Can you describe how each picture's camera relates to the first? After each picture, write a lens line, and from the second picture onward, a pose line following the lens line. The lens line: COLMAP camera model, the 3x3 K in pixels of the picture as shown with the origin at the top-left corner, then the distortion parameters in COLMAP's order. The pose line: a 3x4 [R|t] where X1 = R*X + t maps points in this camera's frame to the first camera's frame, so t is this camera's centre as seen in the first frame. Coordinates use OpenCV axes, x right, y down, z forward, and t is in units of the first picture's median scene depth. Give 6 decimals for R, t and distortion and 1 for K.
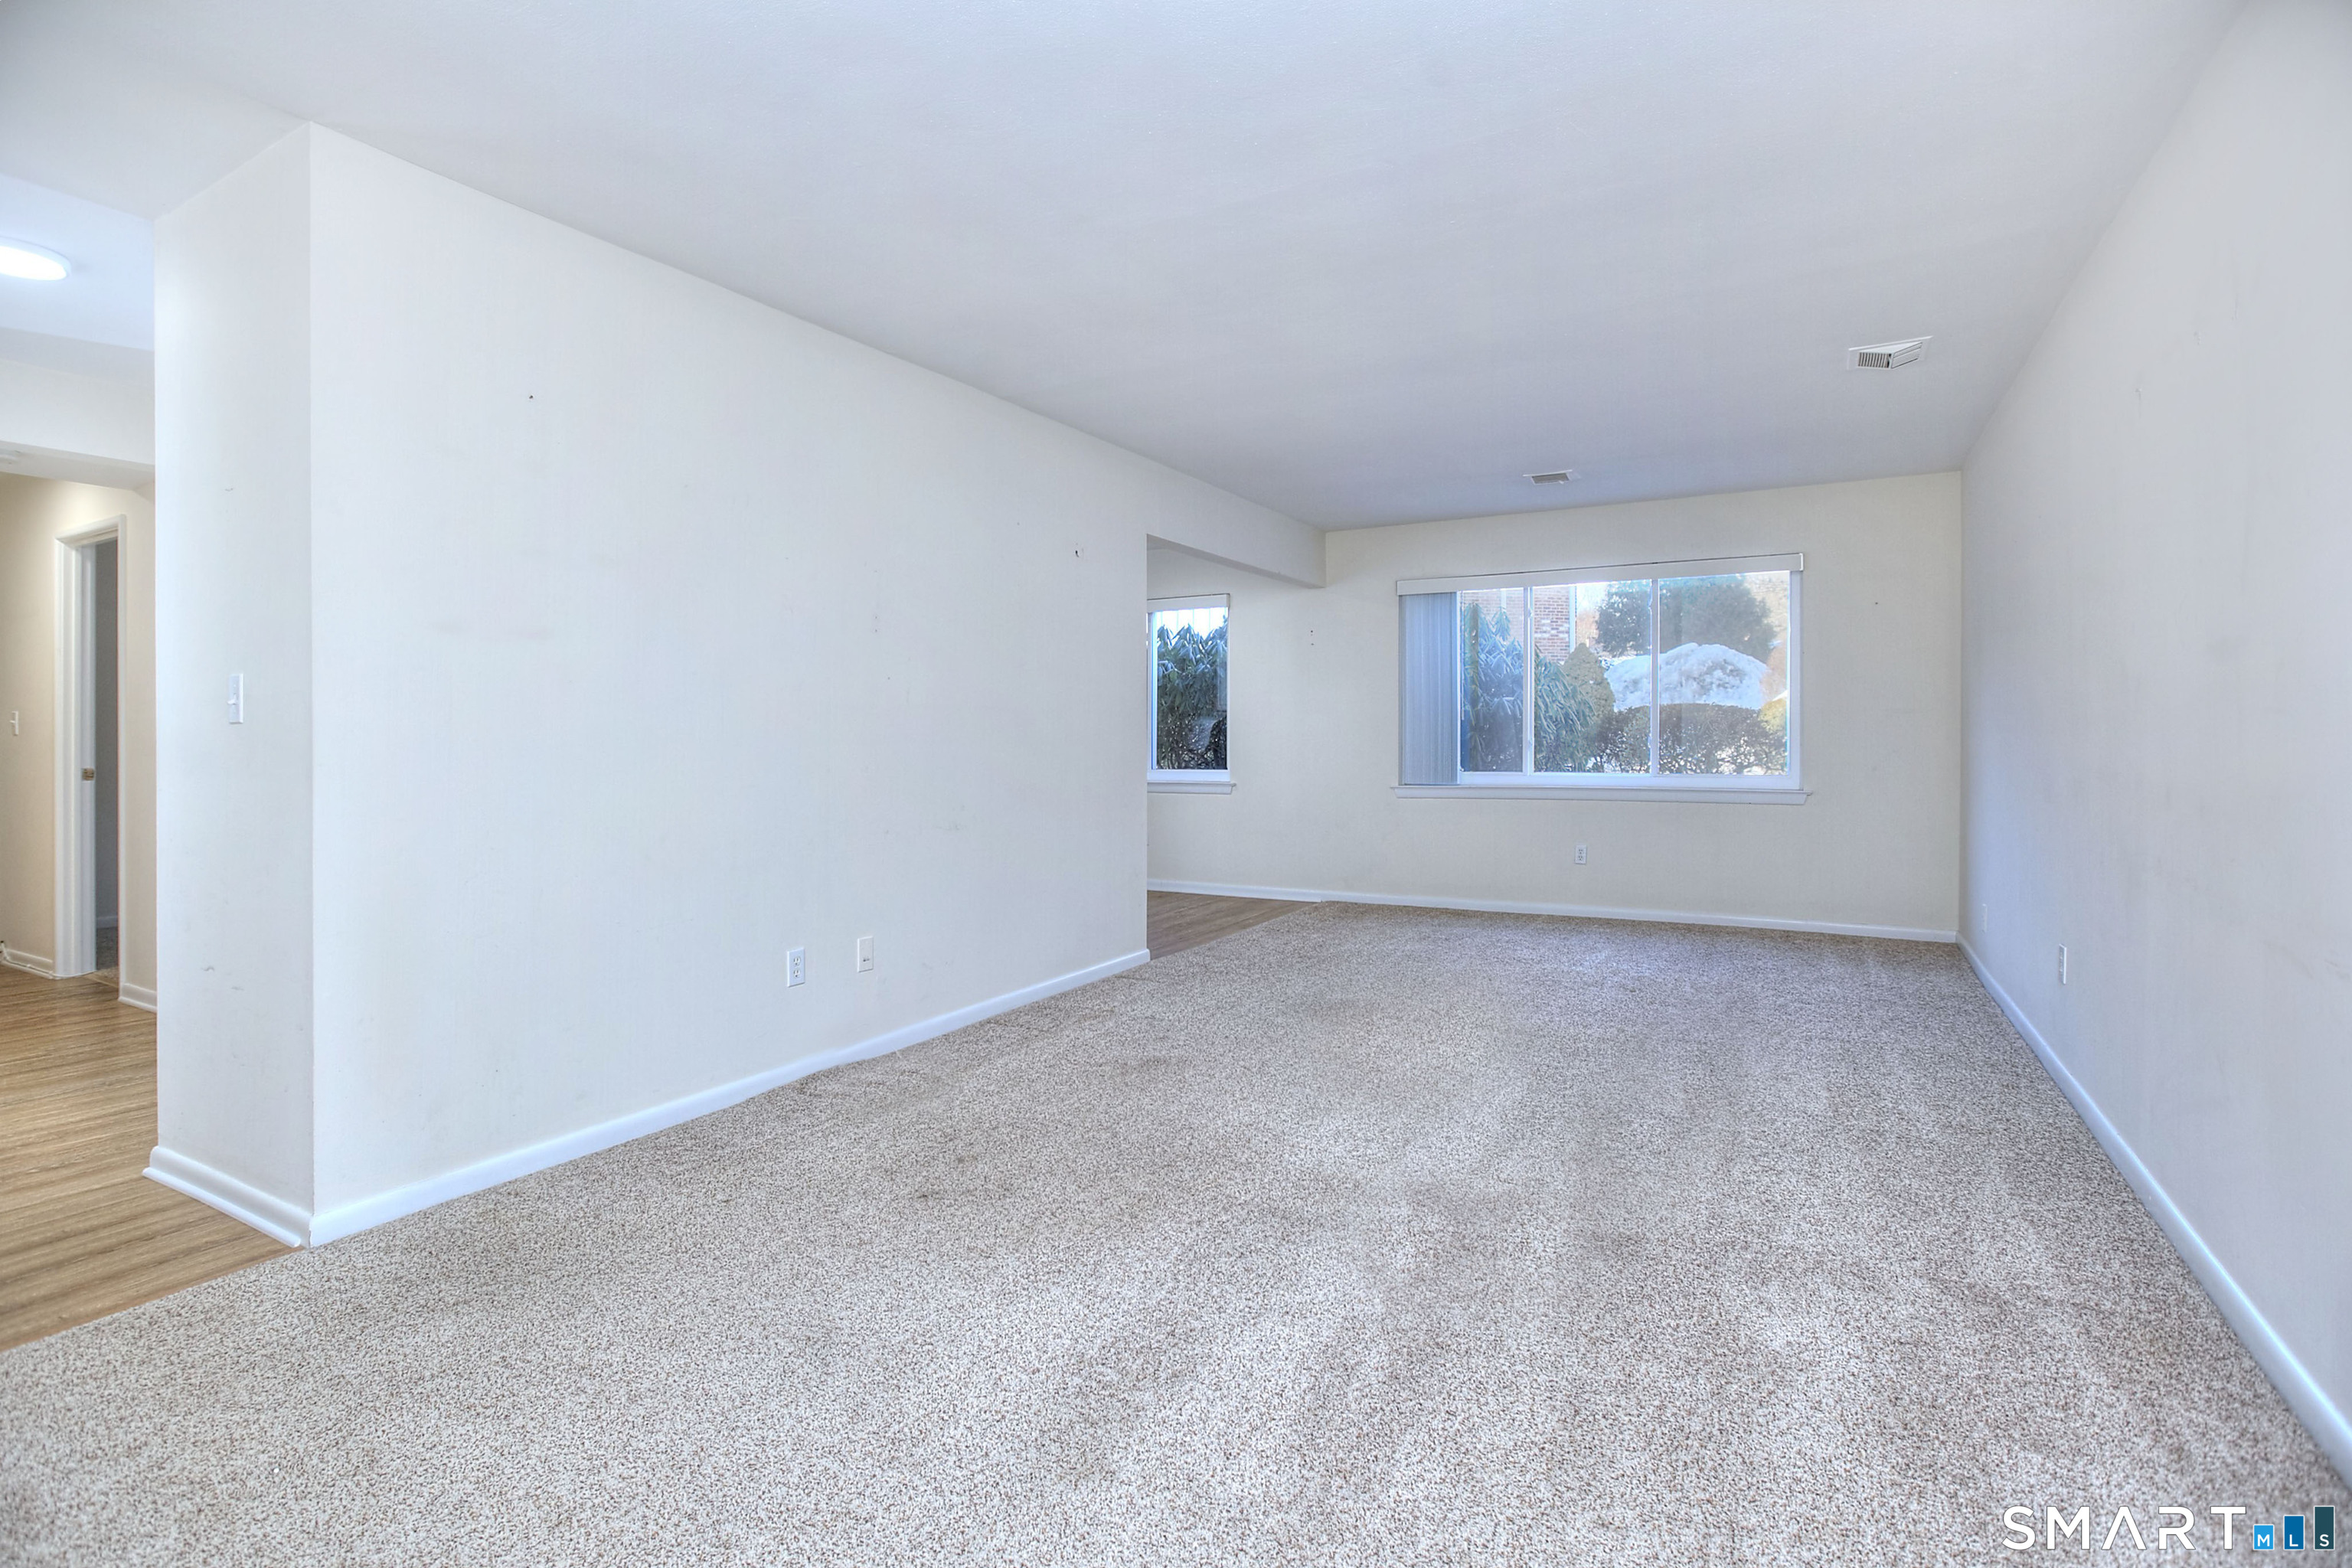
lens RADIAL K [[1099.0, 0, 1175.2], [0, 1099.0, 754.1], [0, 0, 1]] dist [-0.027666, 0.000068]
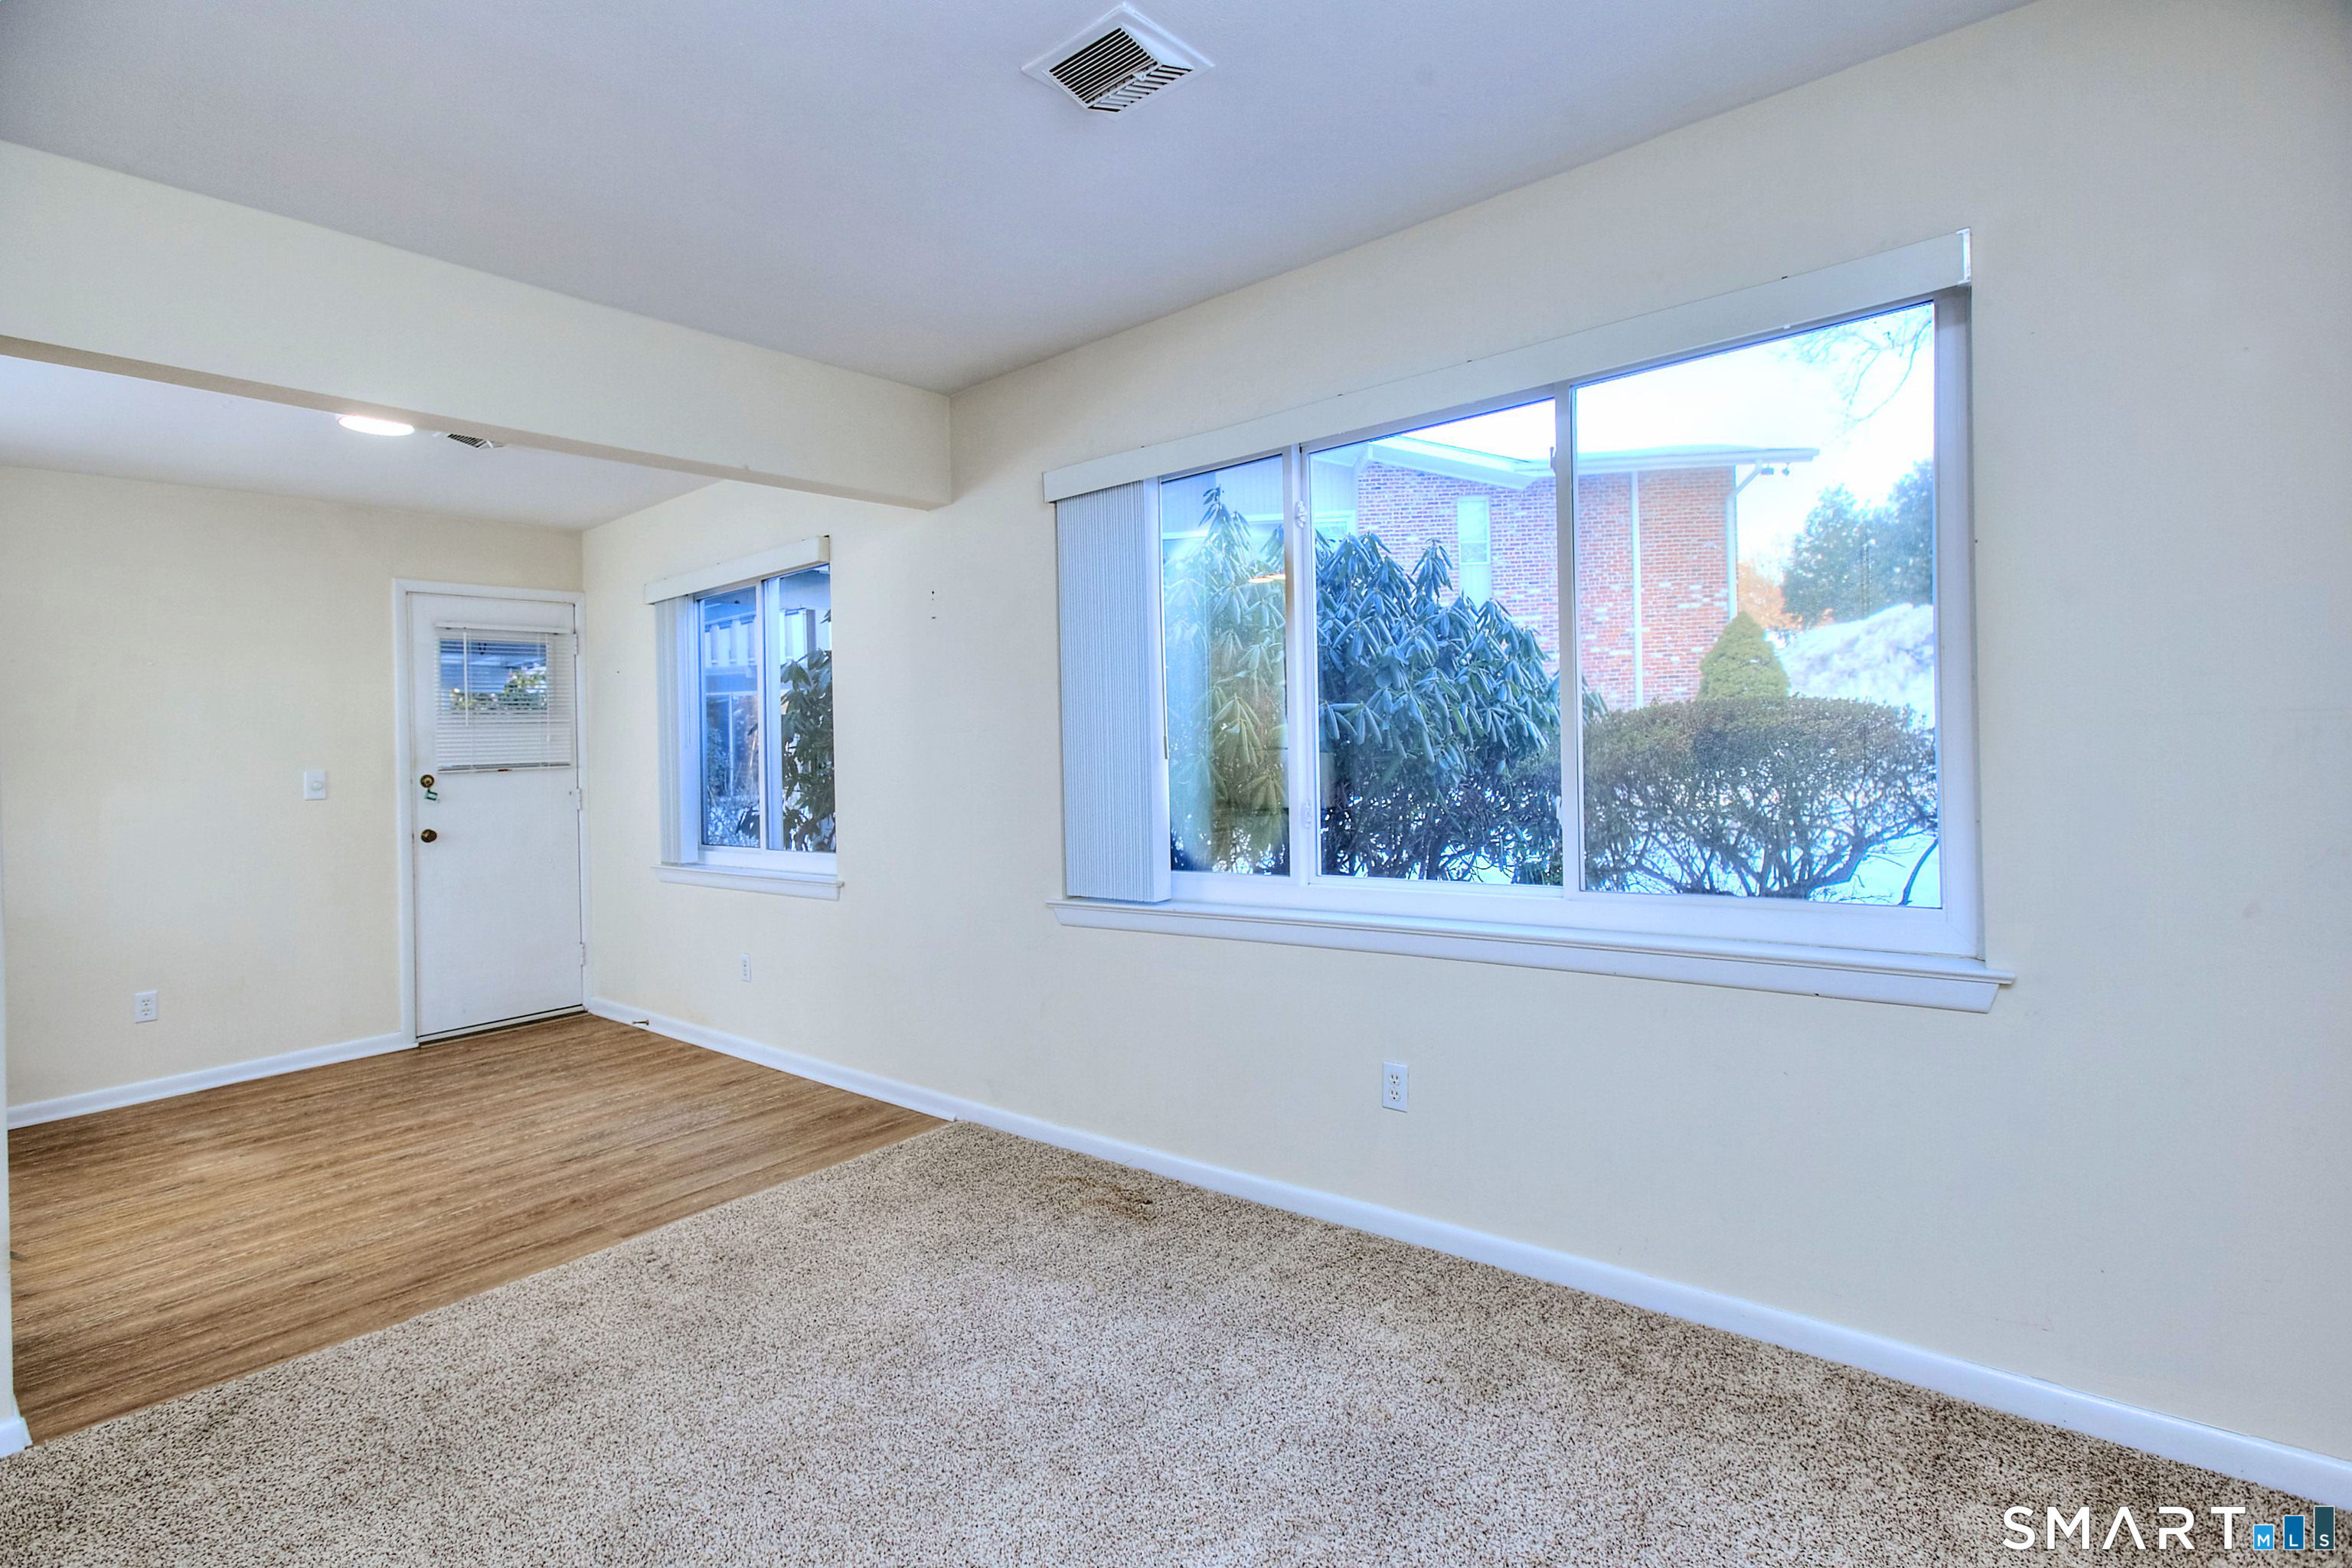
lens RADIAL K [[1099.0, 0, 1175.2], [0, 1099.0, 754.1], [0, 0, 1]] dist [-0.027666, 0.000068]
pose [[0.983951, -0.029120, -0.176046, 0.108682], [0.028927, 0.999575, -0.003664, -0.009926], [0.176078, -0.001487, 0.984375, 0.174709]]
